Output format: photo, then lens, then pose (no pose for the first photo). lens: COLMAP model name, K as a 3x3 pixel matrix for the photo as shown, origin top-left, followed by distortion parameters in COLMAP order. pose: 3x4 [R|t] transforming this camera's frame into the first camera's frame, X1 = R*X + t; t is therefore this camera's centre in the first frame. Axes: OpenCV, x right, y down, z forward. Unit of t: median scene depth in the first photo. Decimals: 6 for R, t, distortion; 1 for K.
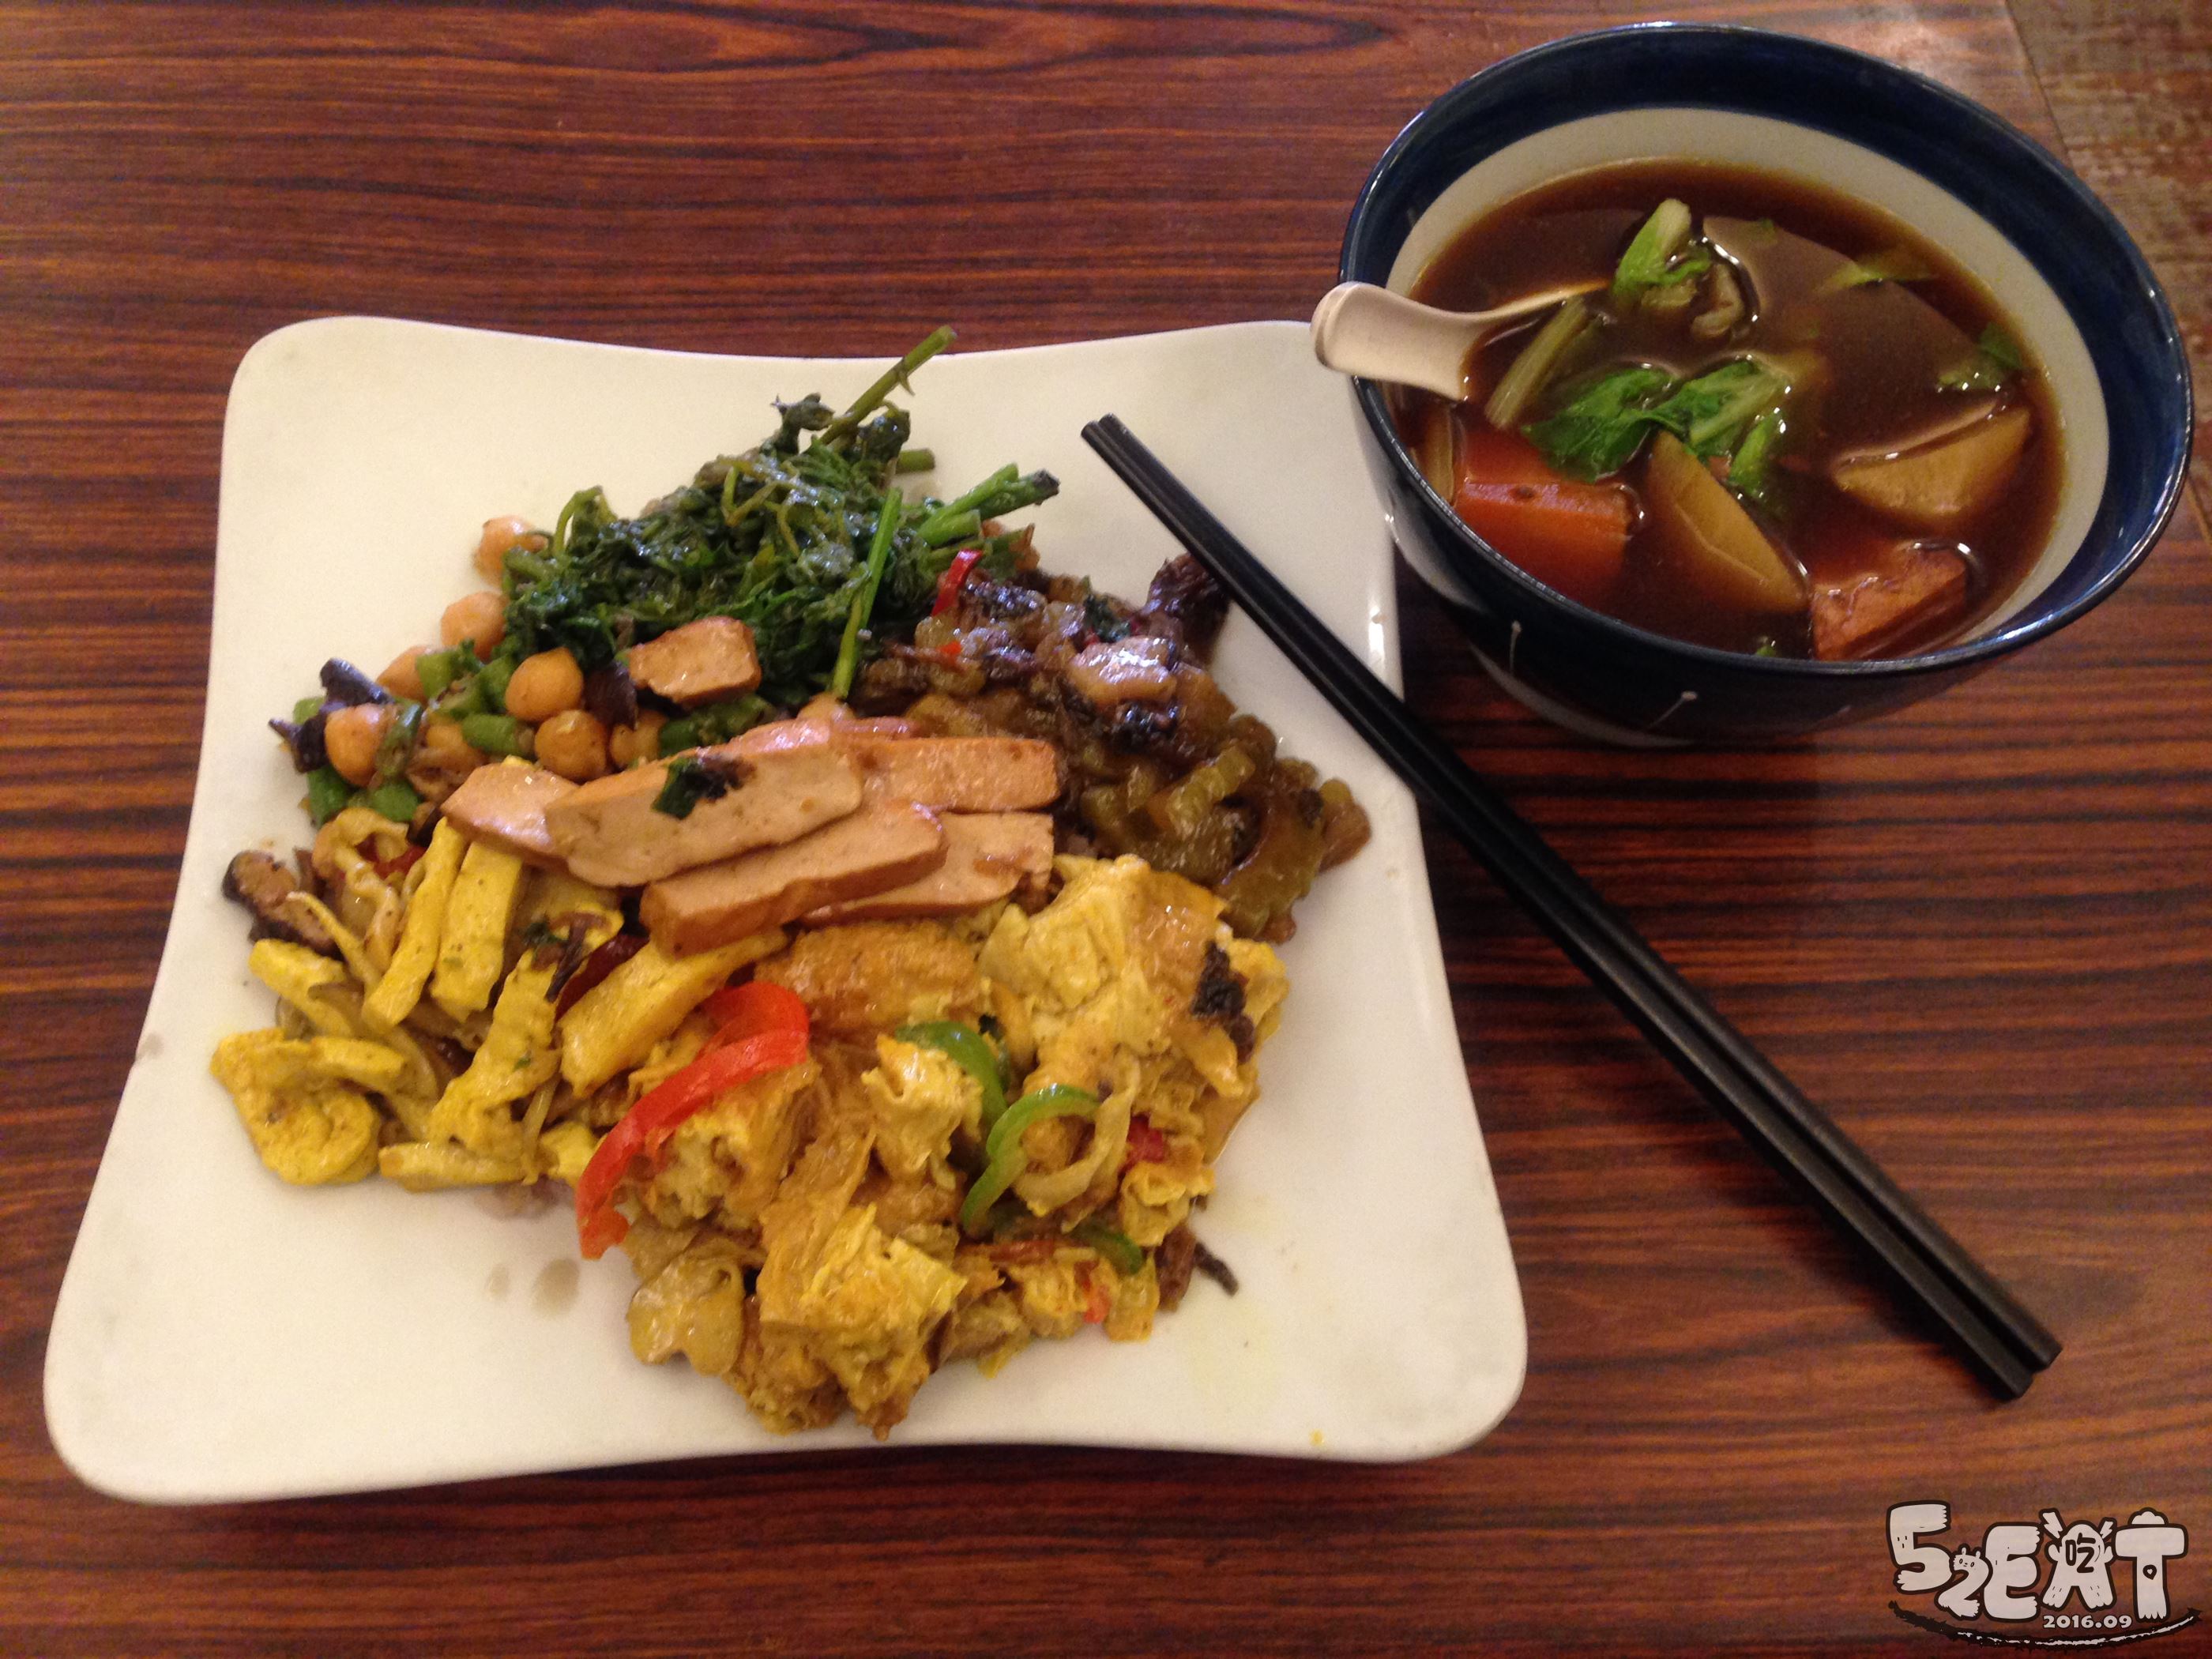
lens RADIAL K [[2129.8, 0, 1106.0], [0, 2129.8, 829.5], [0, 0, 1]] dist [0.002656, 0.320732]
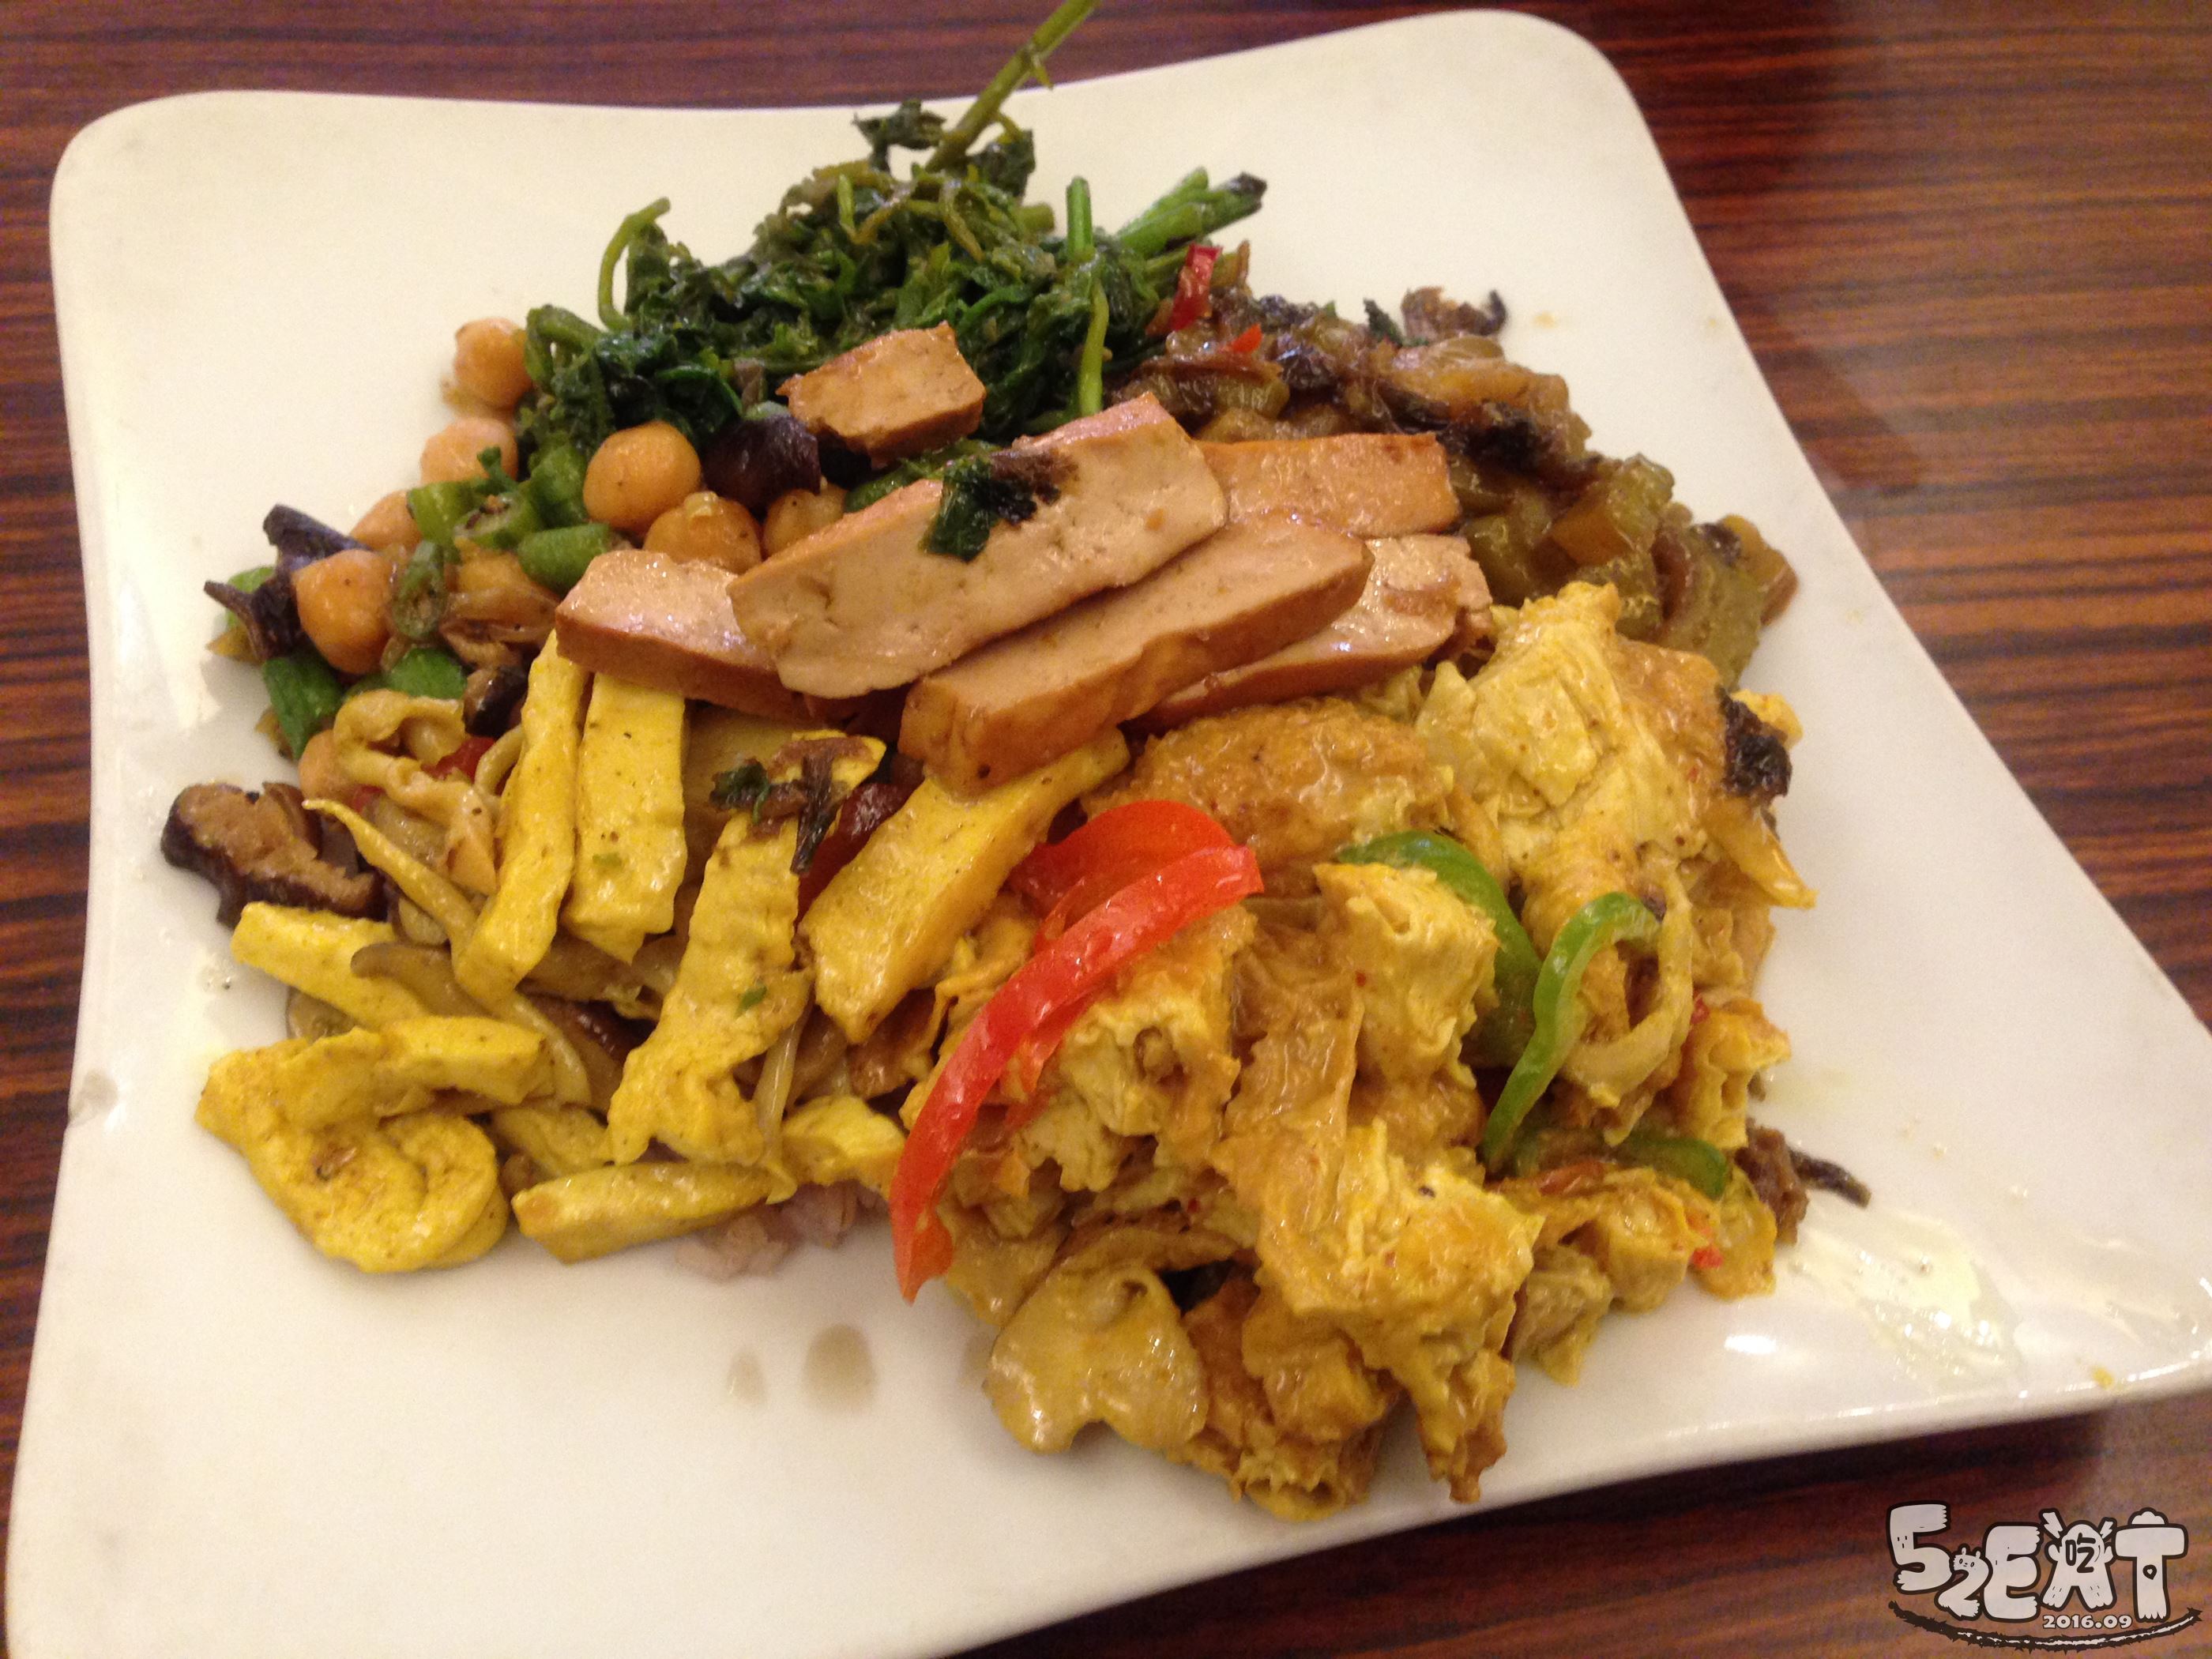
lens RADIAL K [[2116.9, 0, 1106.0], [0, 2116.9, 829.5], [0, 0, 1]] dist [0.061383, 0.004464]
pose [[0.977465, -0.140302, 0.157728, -0.259826], [0.156958, 0.982672, -0.098586, 0.135451], [-0.141164, 0.121121, 0.982549, 0.379116]]
